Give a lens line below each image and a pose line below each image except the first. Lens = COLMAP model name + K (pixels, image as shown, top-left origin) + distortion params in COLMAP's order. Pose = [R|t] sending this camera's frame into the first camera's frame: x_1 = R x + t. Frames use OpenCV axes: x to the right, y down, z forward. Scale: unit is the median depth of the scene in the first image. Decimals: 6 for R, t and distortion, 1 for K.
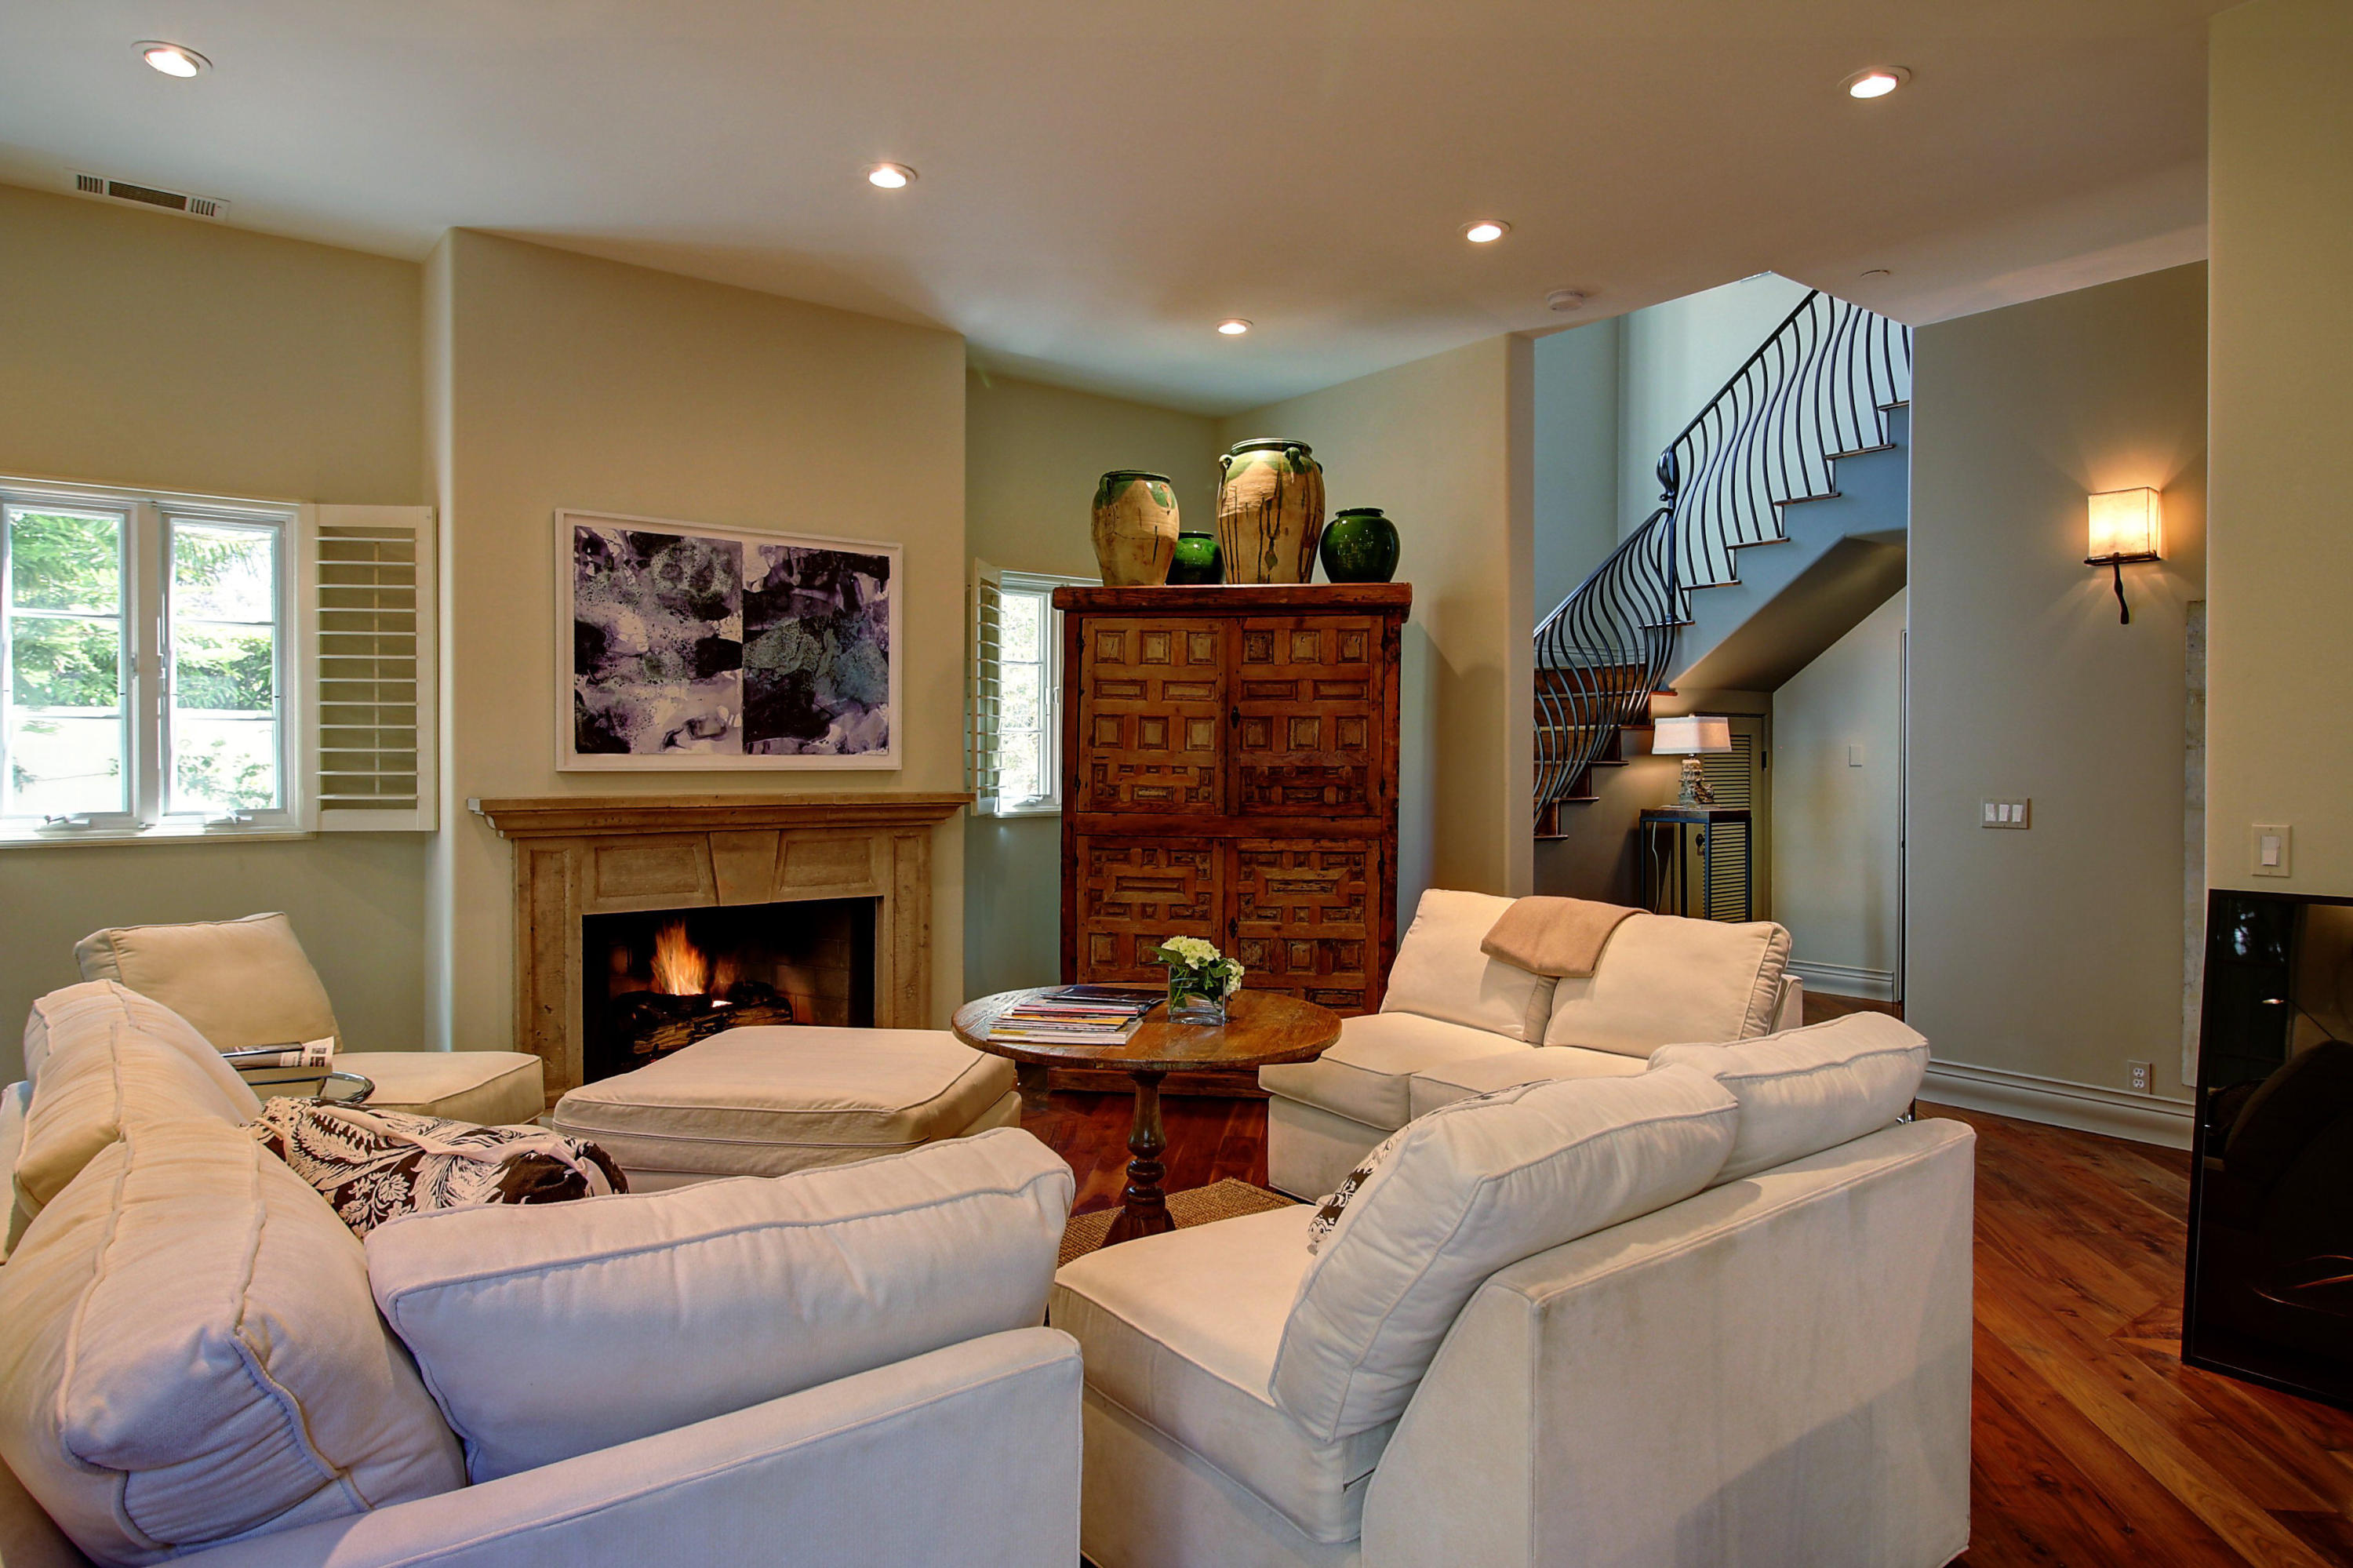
lens RADIAL K [[1351.8, 0, 1177.4], [0, 1351.8, 775.7], [0, 0, 1]] dist [0.003537, 0.000098]
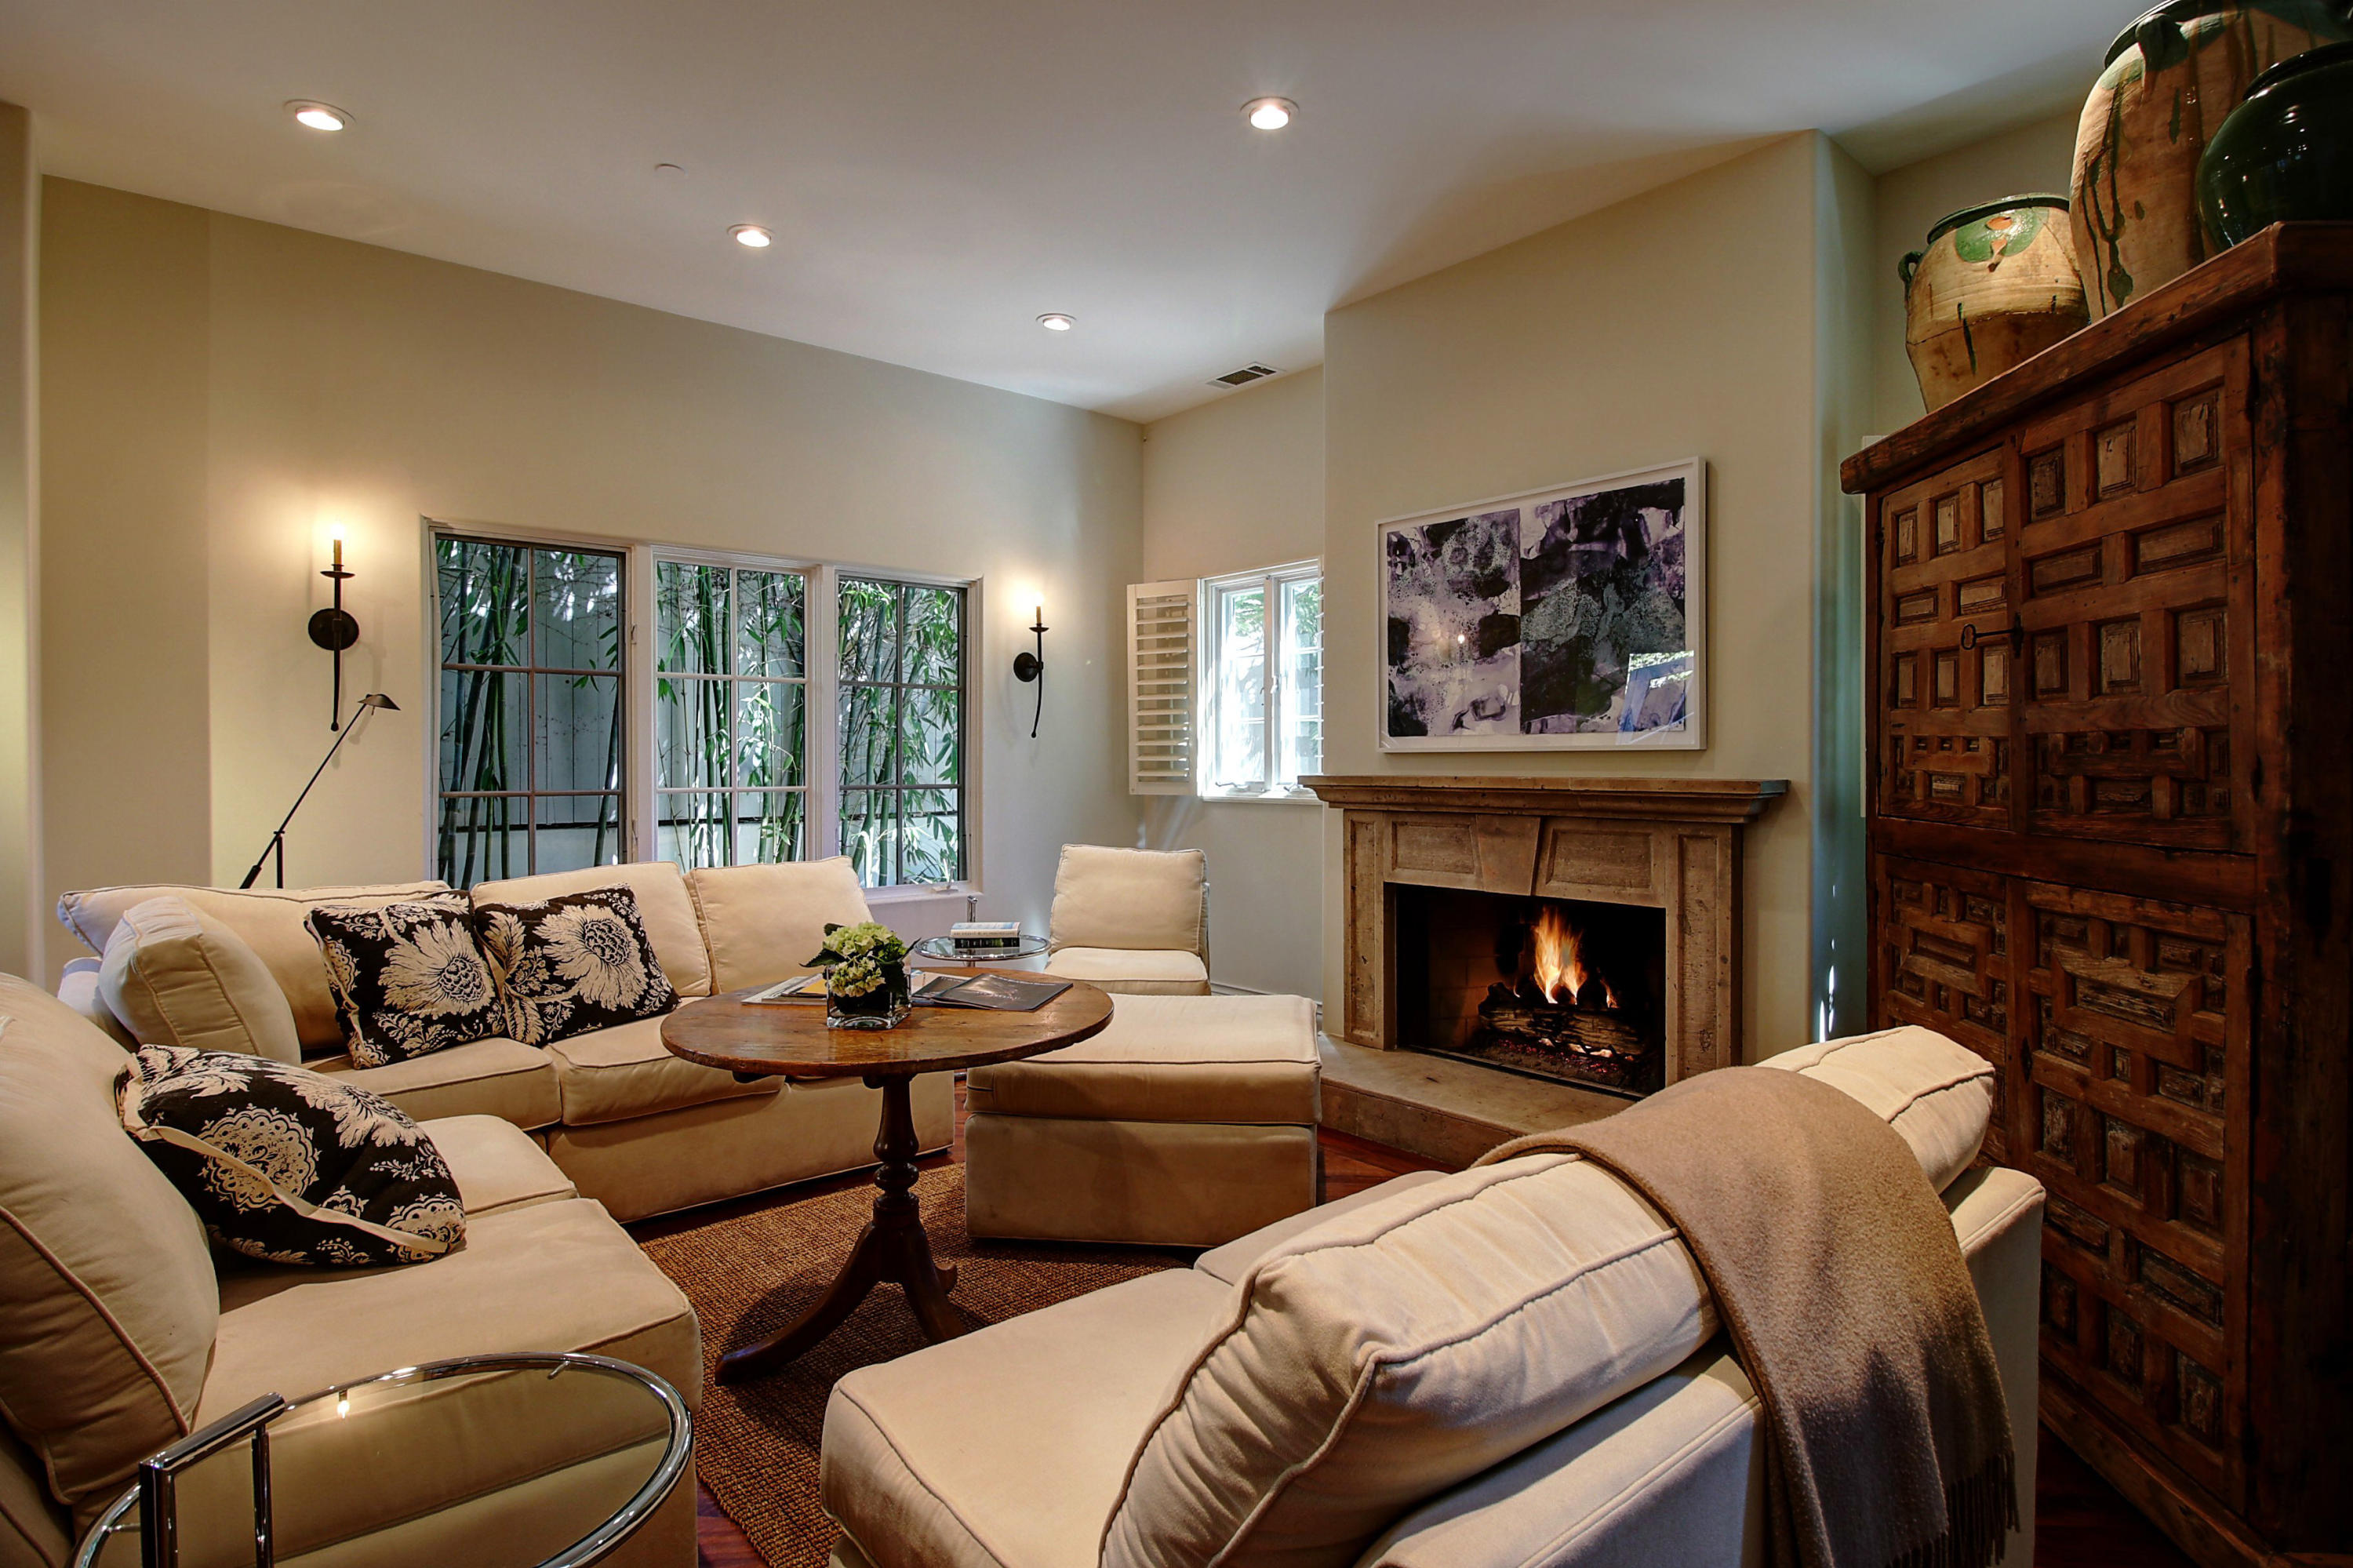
lens RADIAL K [[1229.4, 0, 1176.0], [0, 1229.4, 773.8], [0, 0, 1]] dist [-0.000690, -0.000574]
pose [[0.042467, 0.006834, -0.999075, 0.510684], [-0.011278, 0.999916, 0.006360, 0.008736], [0.999034, 0.010997, 0.042540, 0.712099]]
